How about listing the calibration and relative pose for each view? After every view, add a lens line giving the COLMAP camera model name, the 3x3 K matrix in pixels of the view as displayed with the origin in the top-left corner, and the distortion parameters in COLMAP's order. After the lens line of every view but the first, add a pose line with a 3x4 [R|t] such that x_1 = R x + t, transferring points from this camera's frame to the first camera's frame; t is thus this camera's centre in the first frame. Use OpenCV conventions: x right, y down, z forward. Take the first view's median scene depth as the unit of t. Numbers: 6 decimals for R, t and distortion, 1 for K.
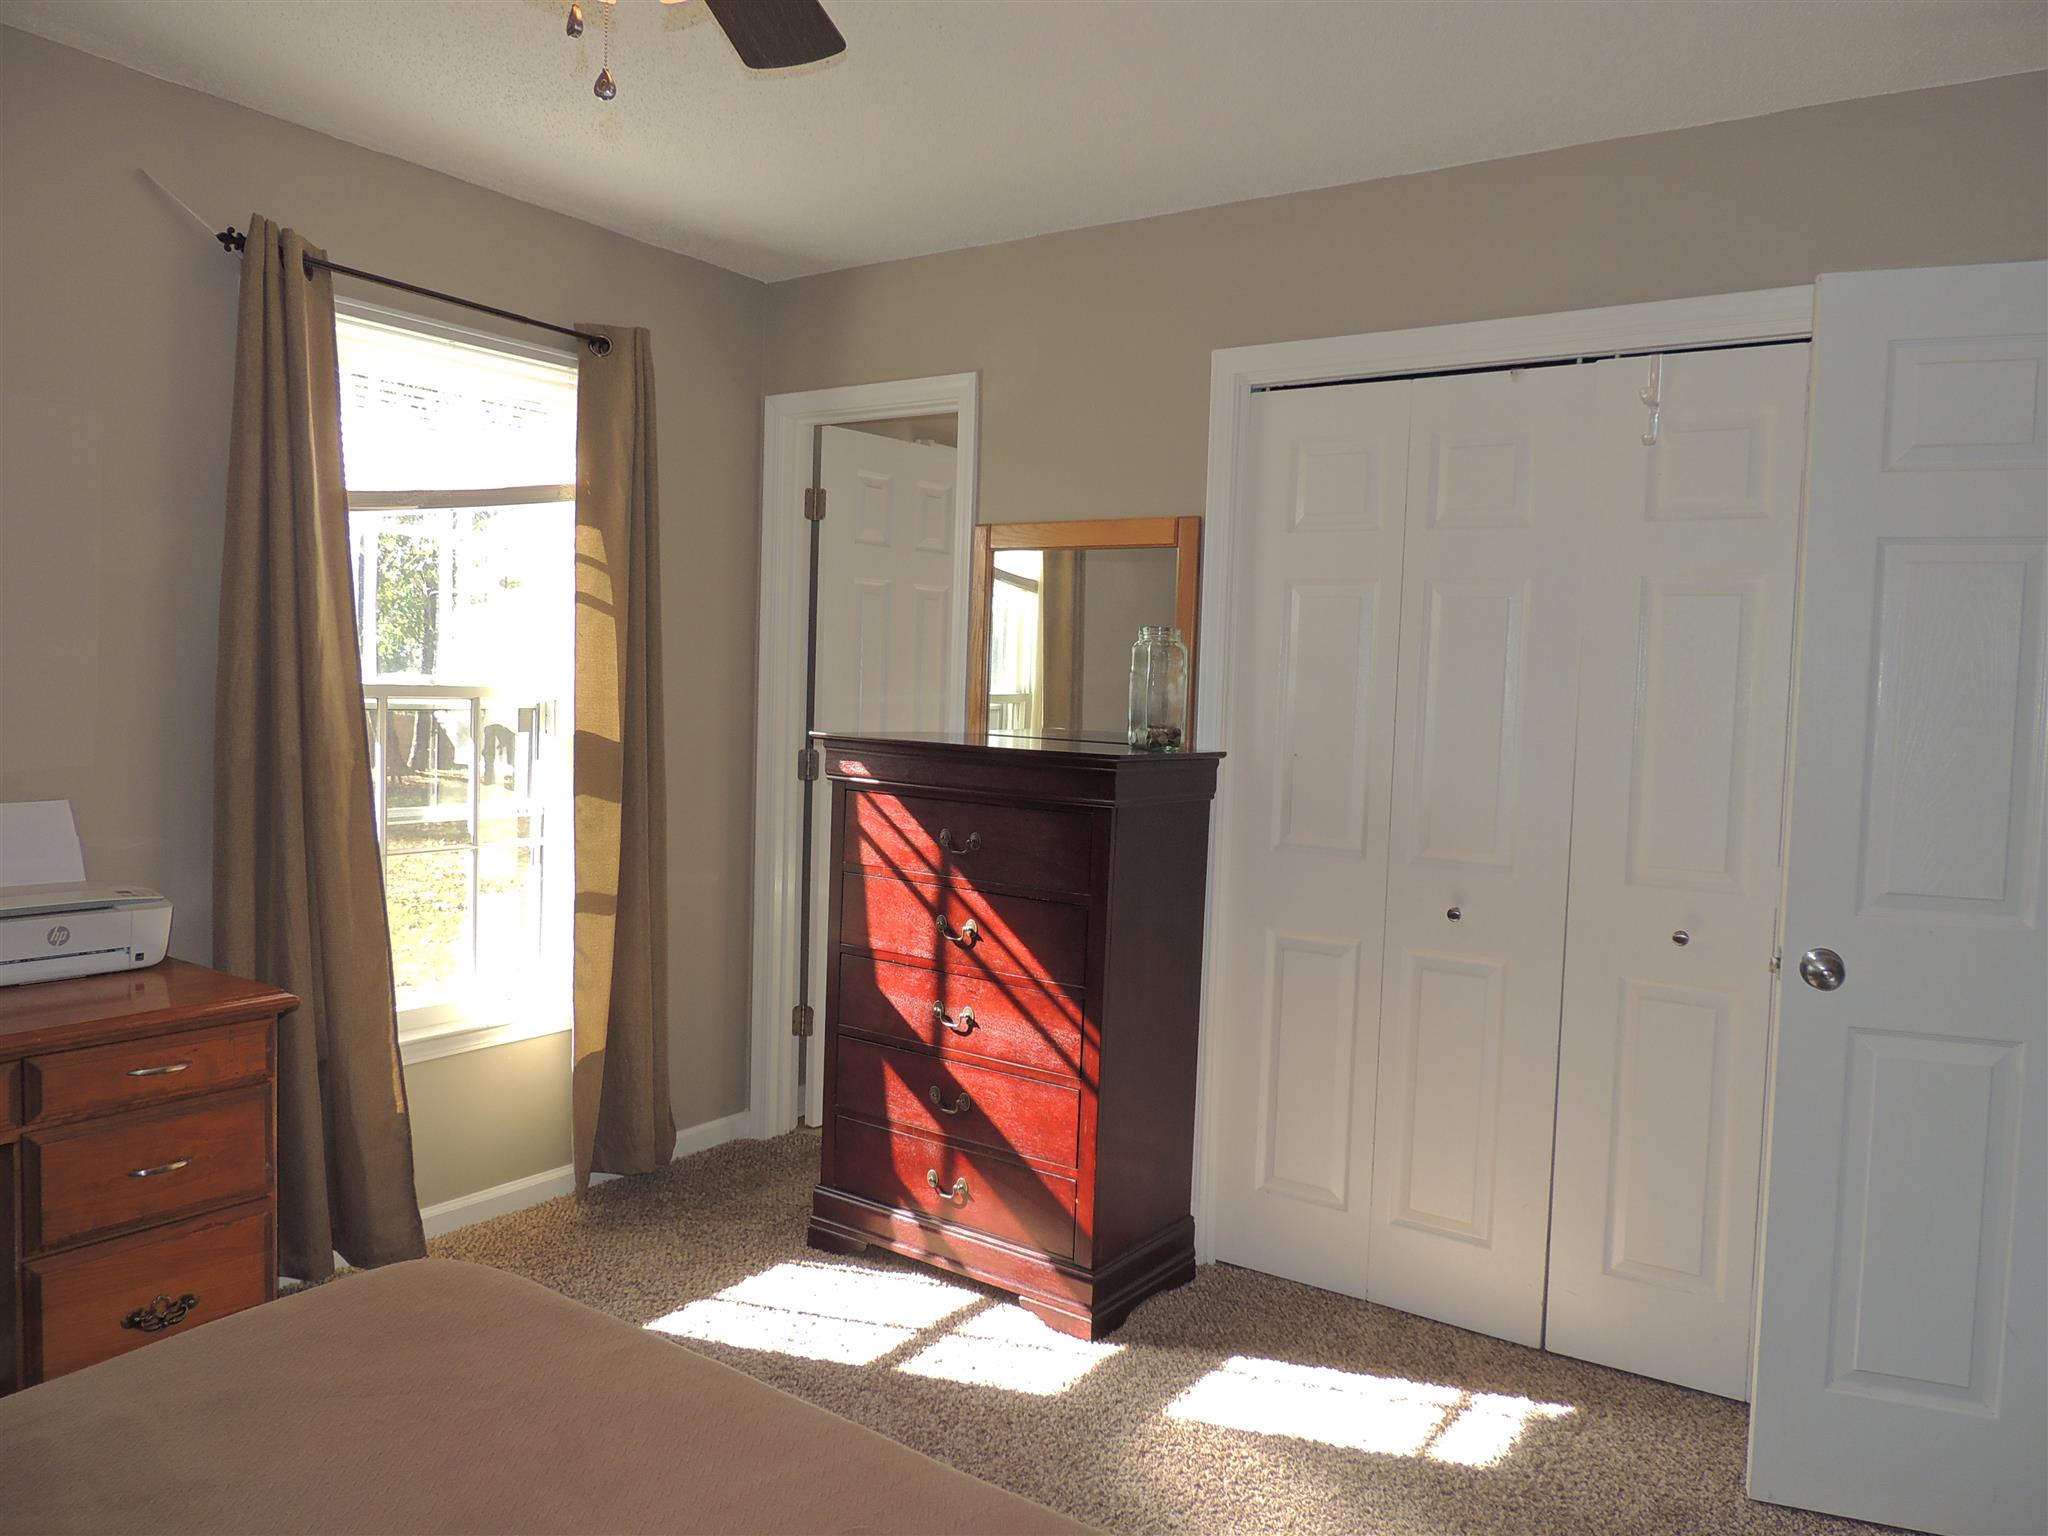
lens RADIAL K [[1452.3, 0, 992.7], [0, 1452.3, 780.8], [0, 0, 1]] dist [-0.007961, -0.002568]
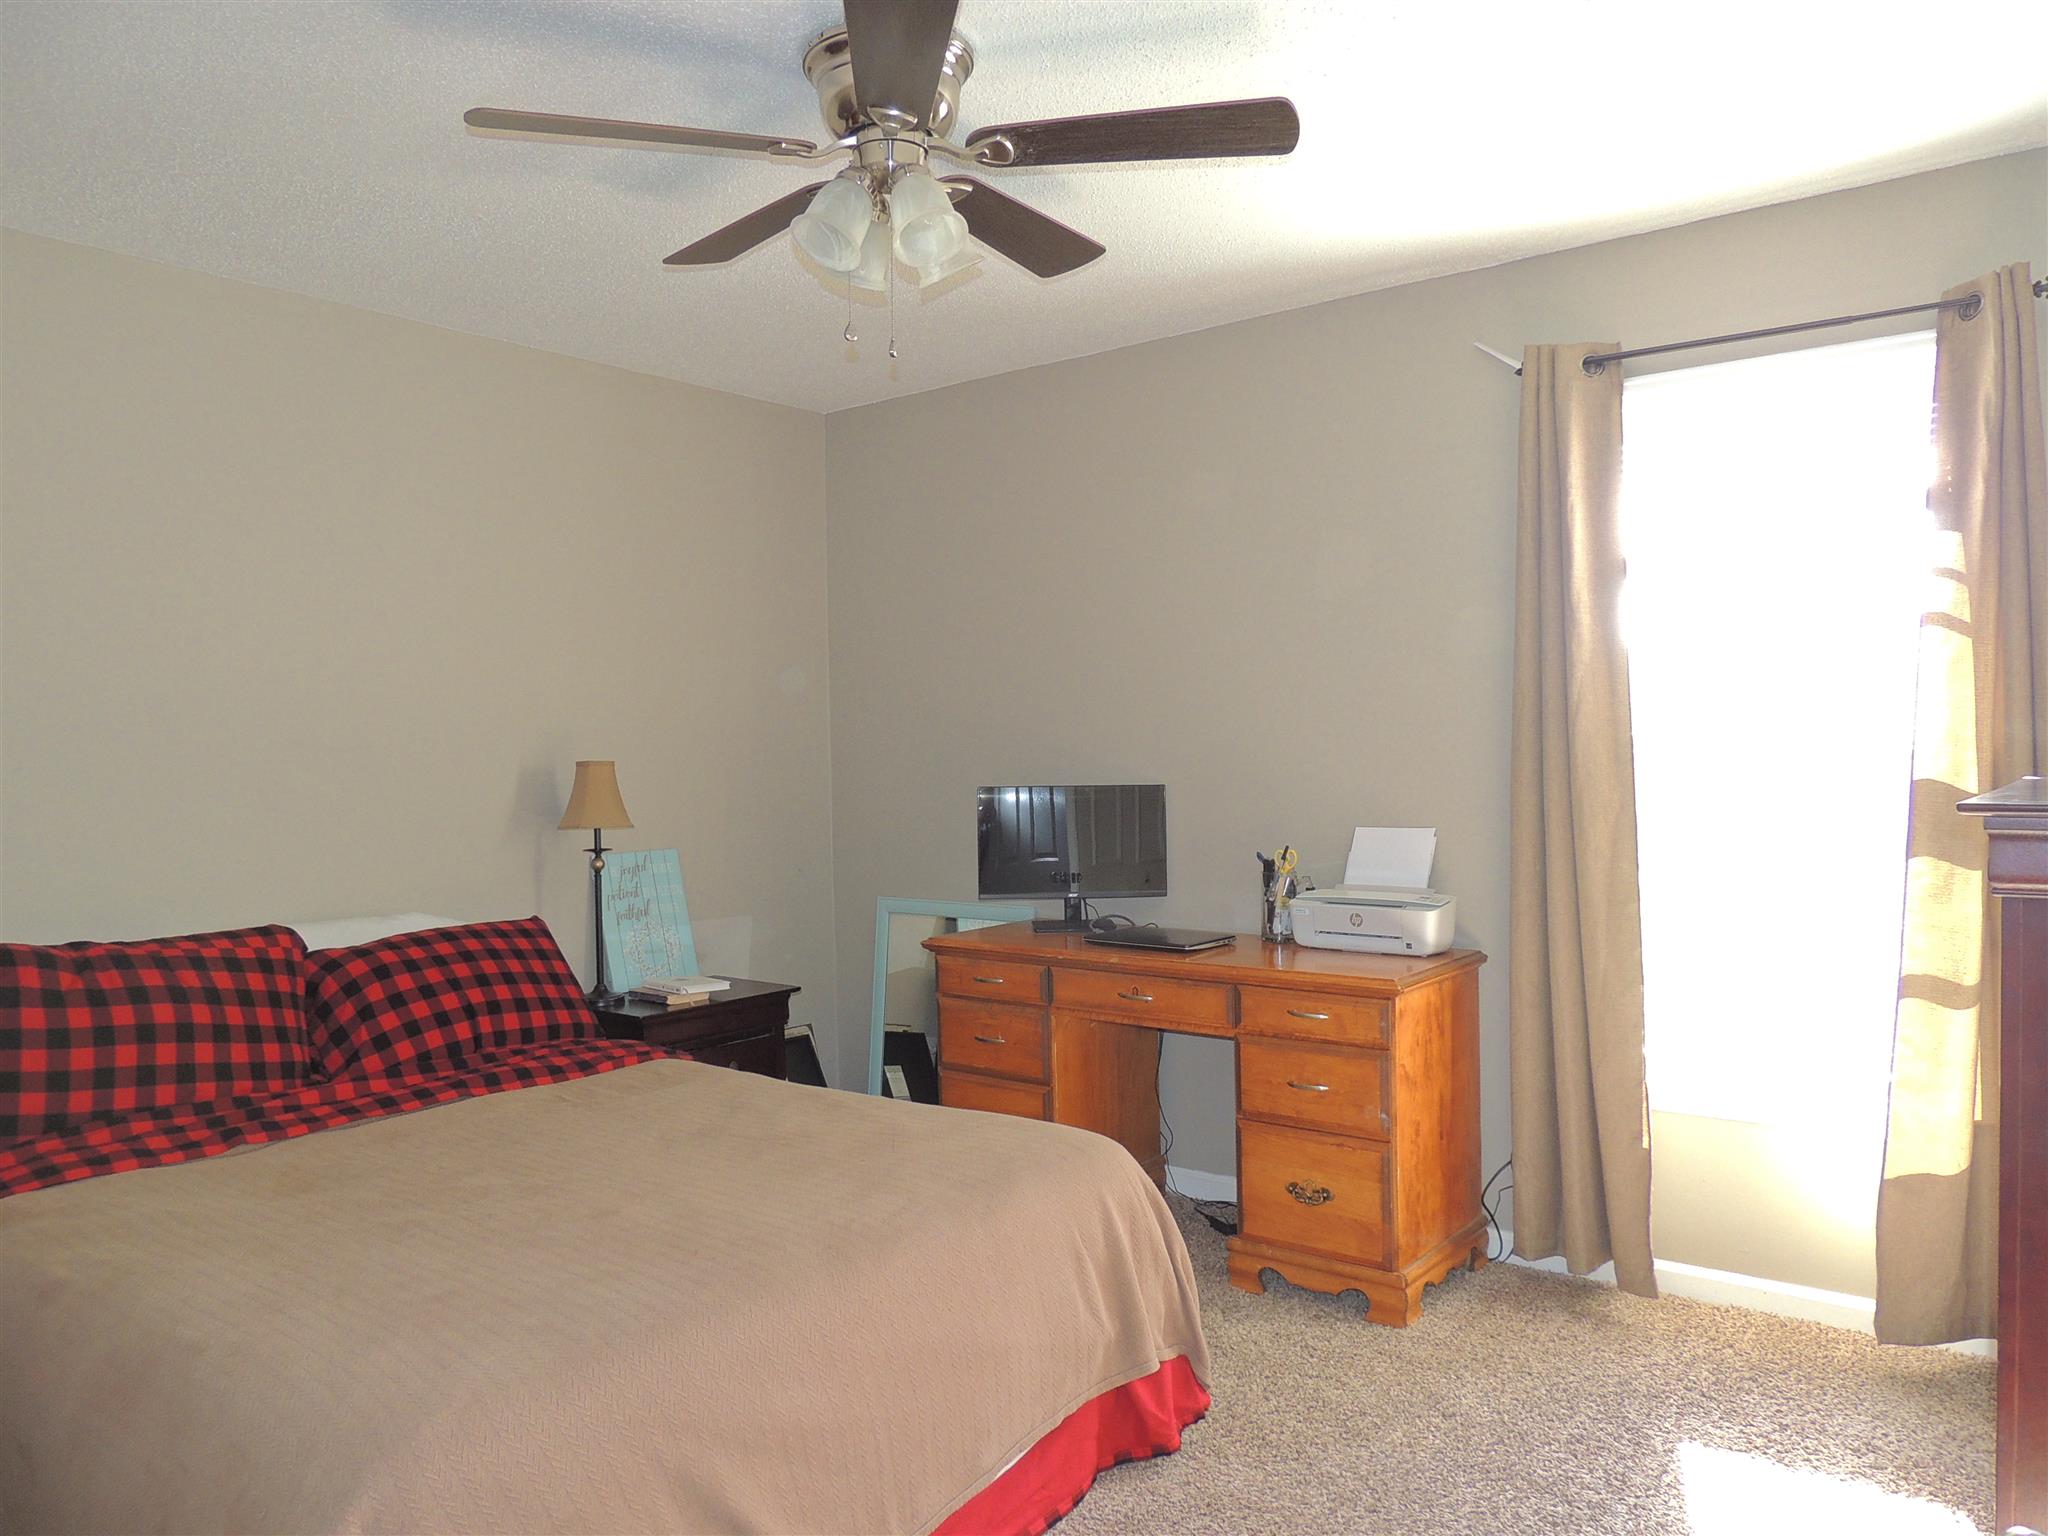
lens RADIAL K [[1452.3, 0, 992.7], [0, 1452.3, 780.8], [0, 0, 1]] dist [-0.007961, -0.002568]
pose [[-0.037310, -0.005611, -0.999288, 0.690685], [-0.051463, 0.998668, -0.003686, -0.003877], [0.997978, 0.051289, -0.037549, 0.615426]]
